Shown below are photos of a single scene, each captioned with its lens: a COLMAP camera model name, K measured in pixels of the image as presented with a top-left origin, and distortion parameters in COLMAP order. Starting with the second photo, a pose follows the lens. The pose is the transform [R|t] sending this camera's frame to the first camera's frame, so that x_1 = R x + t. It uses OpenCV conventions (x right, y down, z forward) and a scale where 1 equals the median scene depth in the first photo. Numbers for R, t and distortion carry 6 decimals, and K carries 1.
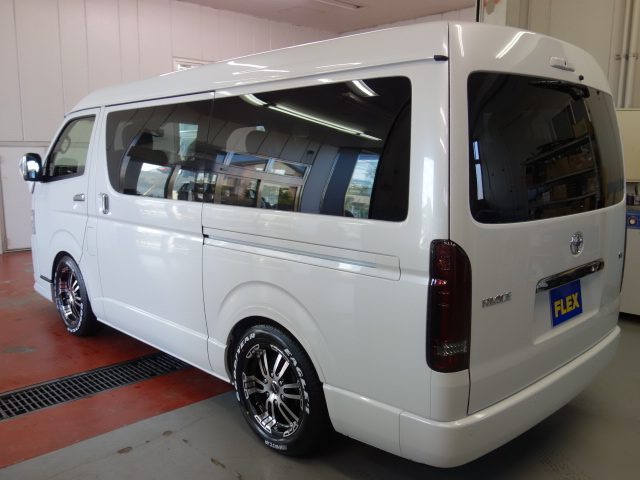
lens RADIAL K [[571.6, 0, 320.0], [0, 571.6, 240.0], [0, 0, 1]] dist [-0.002052, 0.004298]
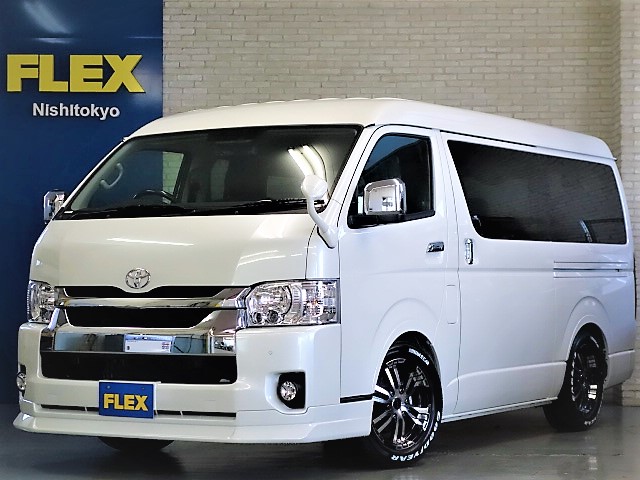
lens RADIAL K [[1659.1, 0, 320.0], [0, 1659.1, 240.0], [0, 0, 1]] dist [0.009436, 0.175021]
pose [[-0.263975, 0.031083, 0.964029, -2.552800], [0.154387, 0.987955, 0.010421, -0.134871], [-0.952093, 0.151584, -0.265594, 1.799405]]
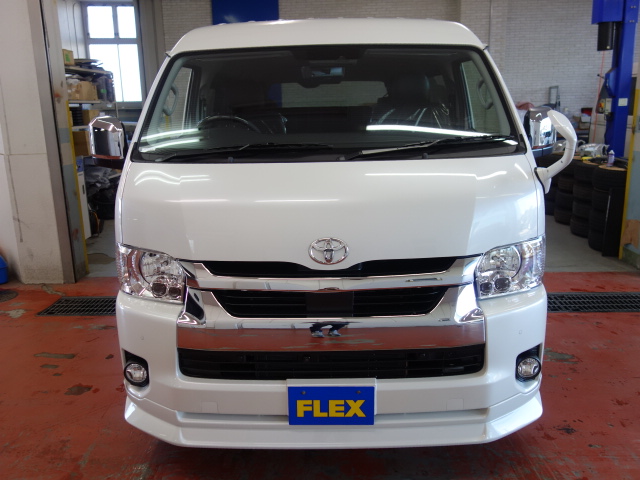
lens RADIAL K [[571.6, 0, 320.0], [0, 571.6, 240.0], [0, 0, 1]] dist [-0.002052, 0.004298]
pose [[-0.717505, -0.149880, 0.680237, -0.883233], [0.125420, 0.932816, 0.337823, -0.294569], [-0.685169, 0.327706, -0.650502, 1.830902]]
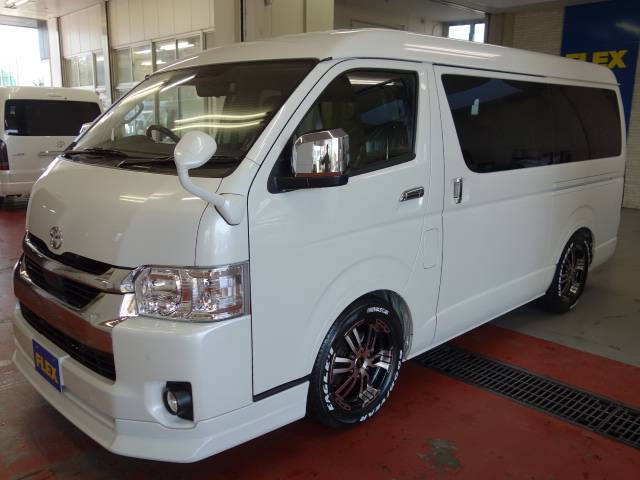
lens RADIAL K [[571.6, 0, 320.0], [0, 571.6, 240.0], [0, 0, 1]] dist [-0.002052, 0.004298]
pose [[-0.003830, -0.204475, 0.978864, -1.162953], [0.150025, 0.967675, 0.202725, -0.185595], [-0.988675, 0.147630, 0.026970, 1.166066]]
